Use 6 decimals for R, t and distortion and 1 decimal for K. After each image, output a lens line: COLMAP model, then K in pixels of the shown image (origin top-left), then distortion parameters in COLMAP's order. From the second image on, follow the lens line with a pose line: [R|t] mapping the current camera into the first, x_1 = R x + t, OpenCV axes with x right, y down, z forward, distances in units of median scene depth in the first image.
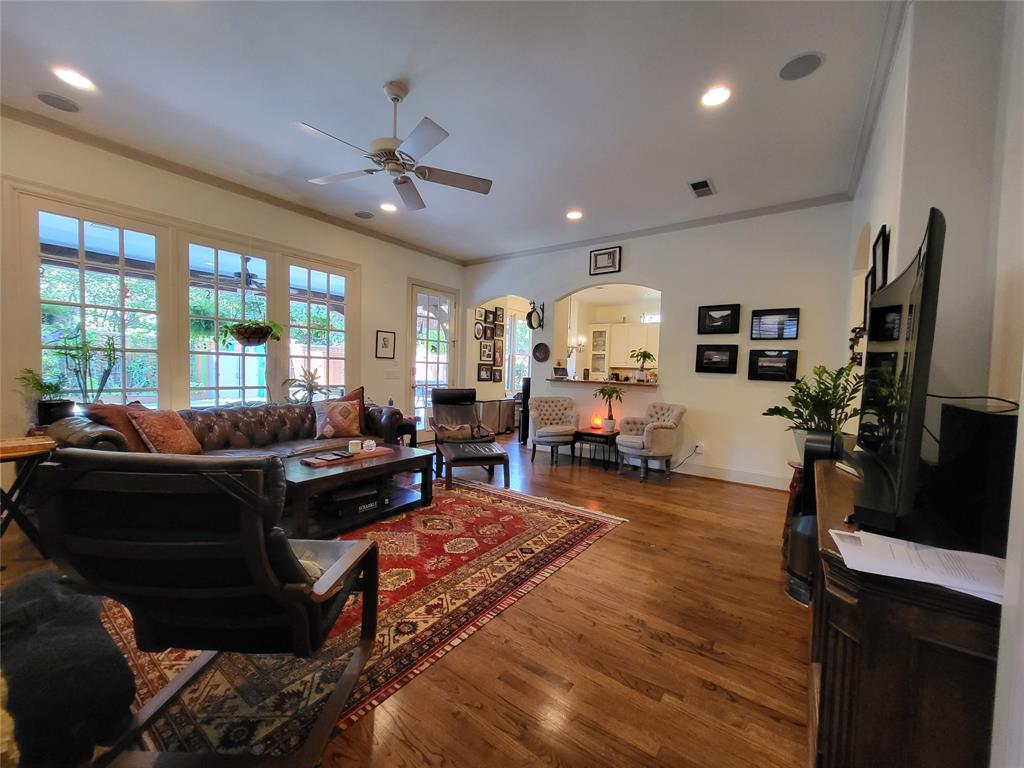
lens RADIAL K [[401.6, 0, 512.0], [0, 401.6, 384.0], [0, 0, 1]] dist [-0.000029, -0.000174]
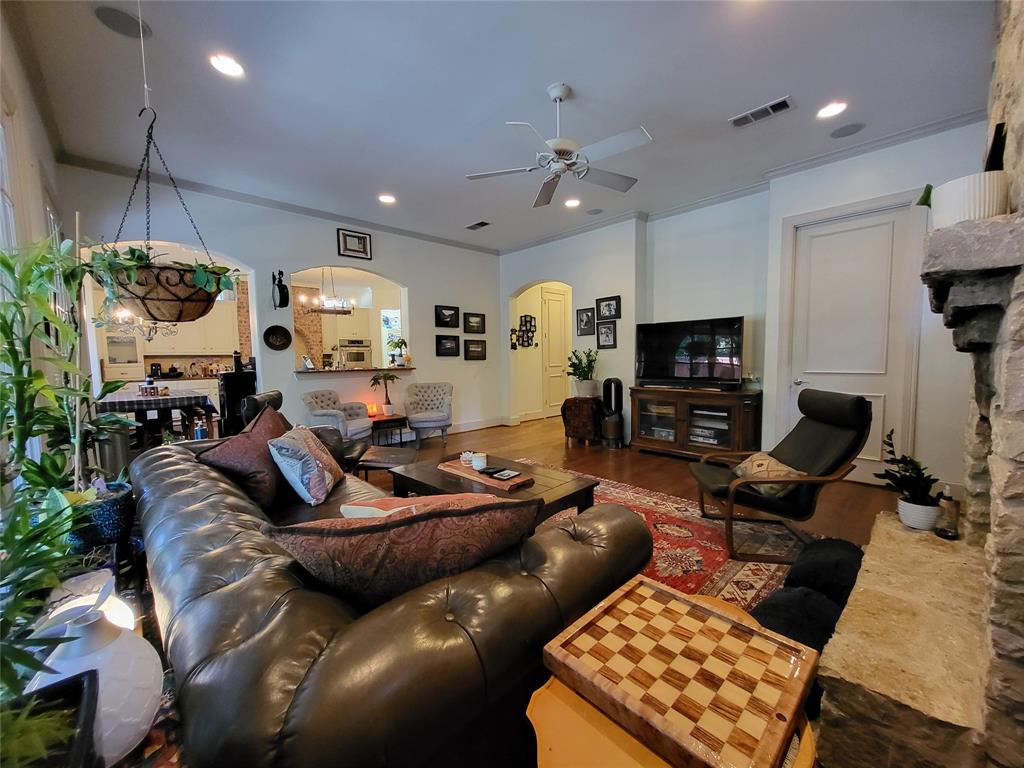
lens RADIAL K [[401.6, 0, 512.0], [0, 401.6, 384.0], [0, 0, 1]] dist [-0.000029, -0.000174]
pose [[0.186524, -0.098285, 0.977522, -0.786744], [0.056940, 0.994392, 0.089117, -0.043008], [-0.980799, 0.039038, 0.191074, 0.533865]]
